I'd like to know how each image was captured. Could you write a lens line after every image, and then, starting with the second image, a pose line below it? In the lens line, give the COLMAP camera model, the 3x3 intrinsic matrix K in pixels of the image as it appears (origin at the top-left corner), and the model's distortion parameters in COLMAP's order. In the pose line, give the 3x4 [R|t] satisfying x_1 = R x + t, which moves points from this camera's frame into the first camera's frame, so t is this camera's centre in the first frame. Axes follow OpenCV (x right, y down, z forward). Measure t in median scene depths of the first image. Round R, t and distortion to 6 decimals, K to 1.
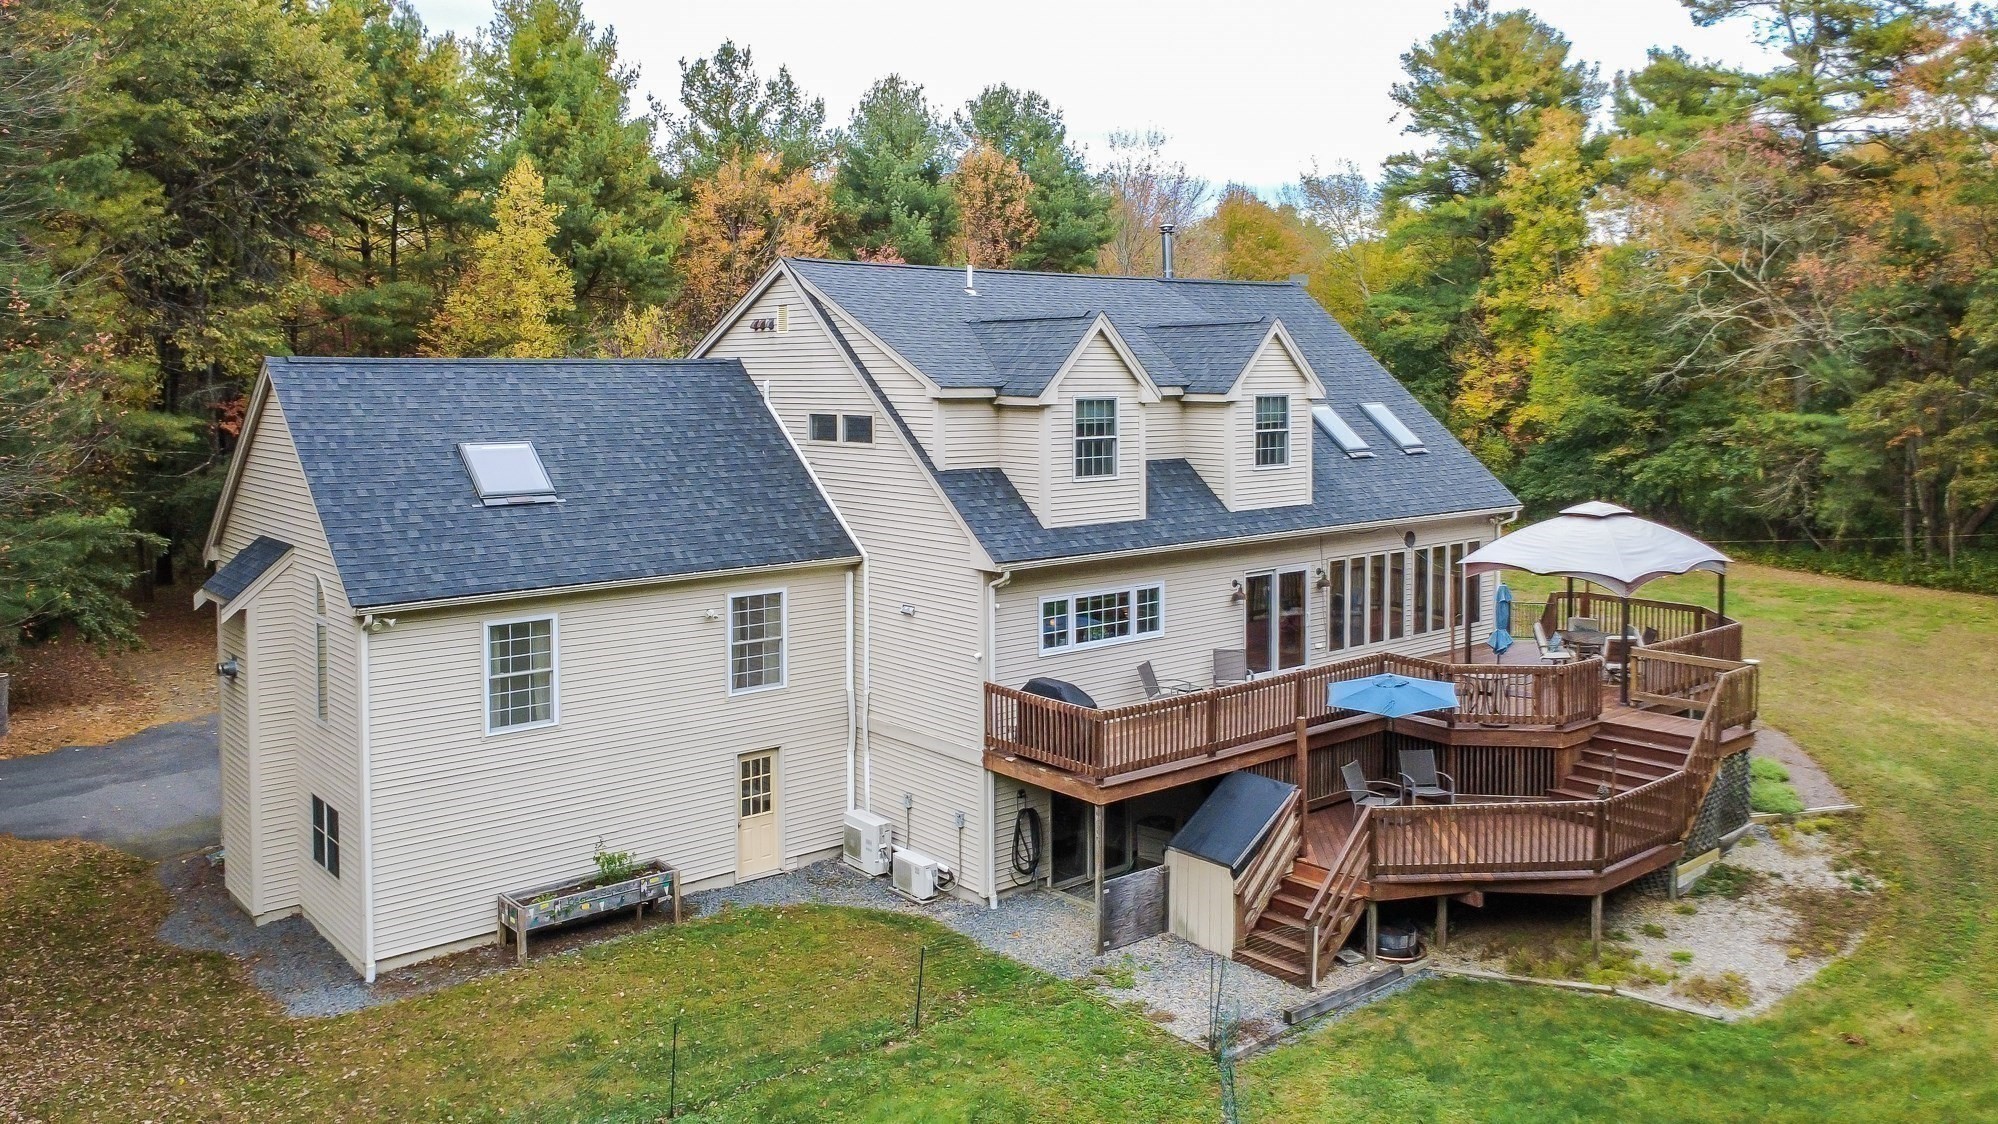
lens RADIAL K [[1334.6, 0, 1000.1], [0, 1334.6, 615.1], [0, 0, 1]] dist [-0.005333, -0.001090]
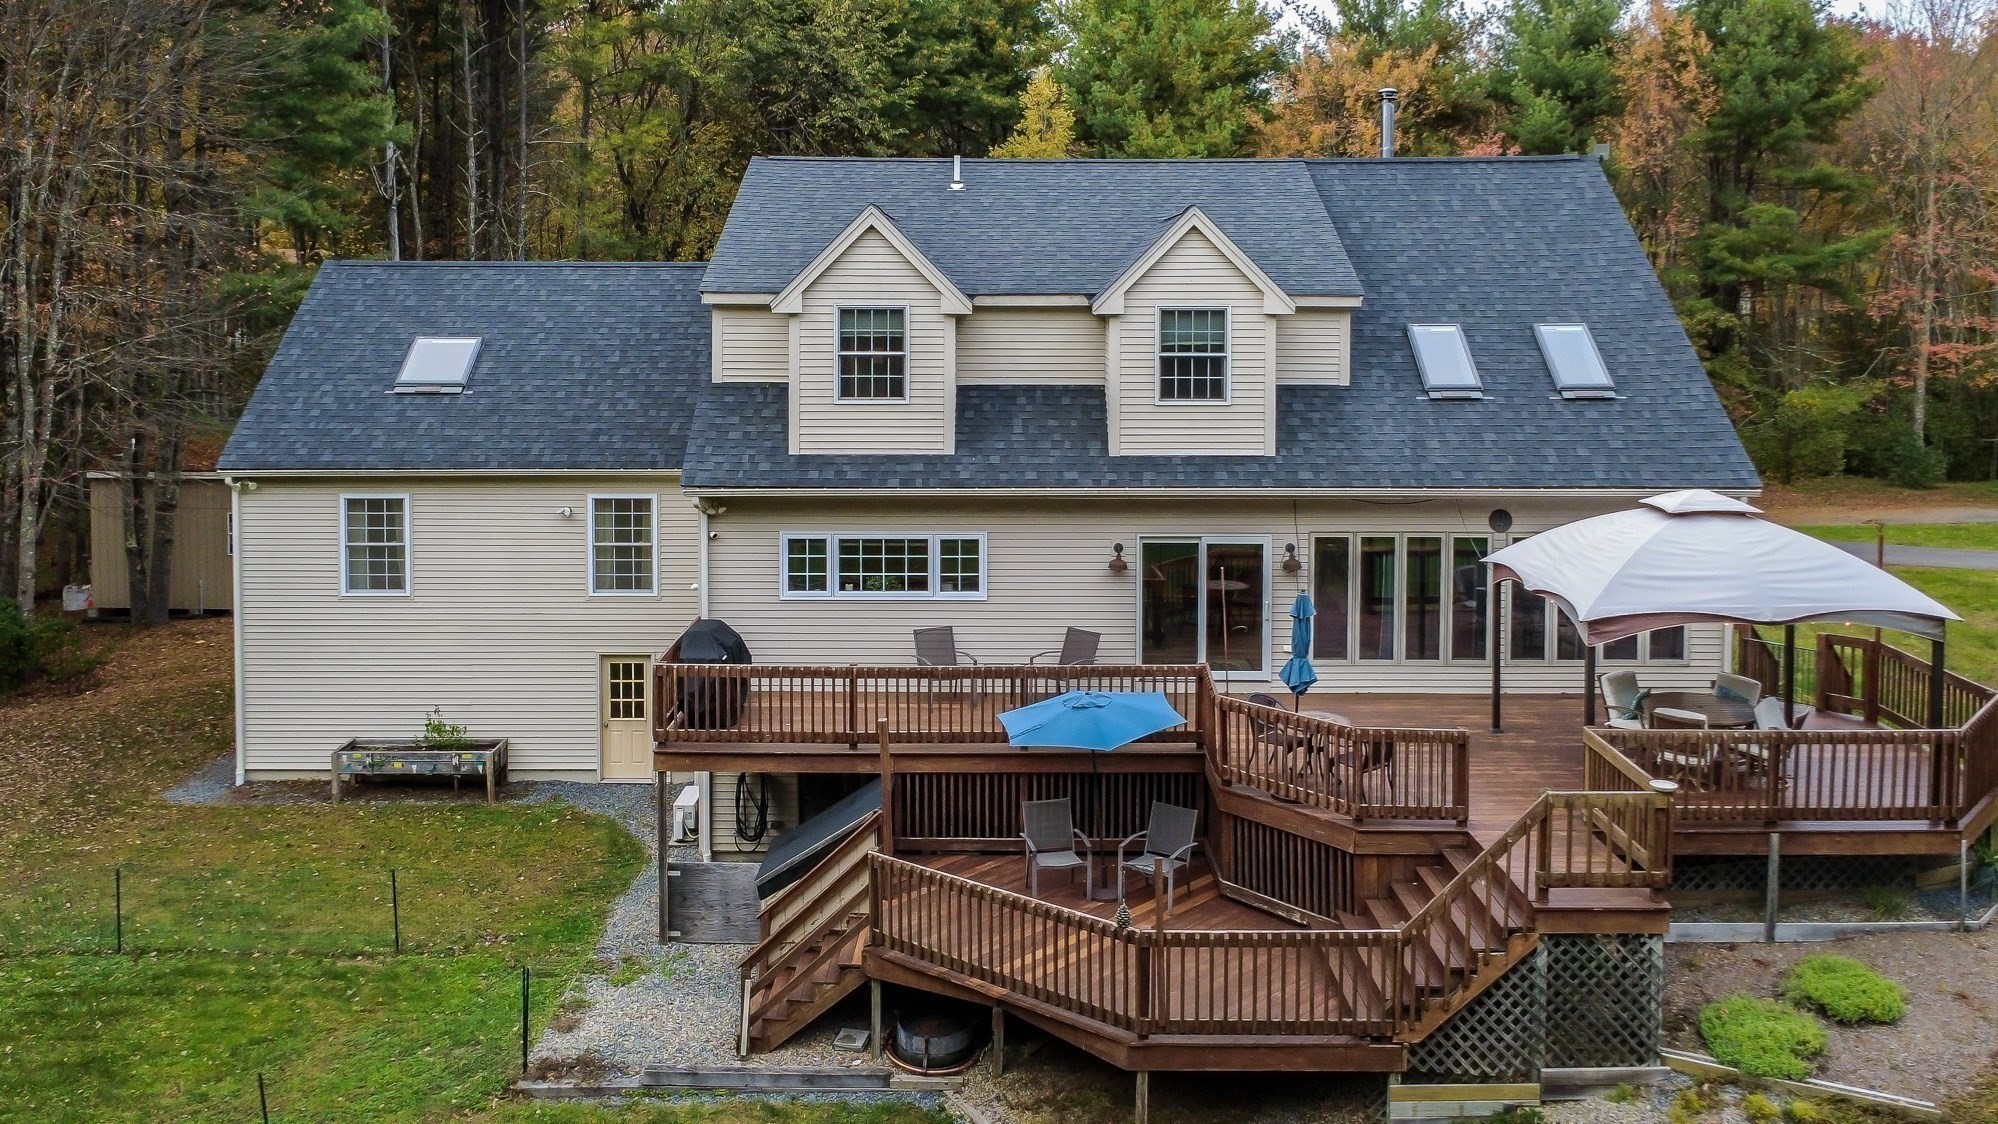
lens RADIAL K [[1378.4, 0, 998.9], [0, 1378.4, 505.6], [0, 0, 1]] dist [-0.002082, -0.000776]
pose [[0.800135, 0.102478, -0.591001, 0.644392], [-0.112416, 0.993459, 0.020066, -0.061458], [0.589191, 0.050382, 0.806421, 0.334348]]
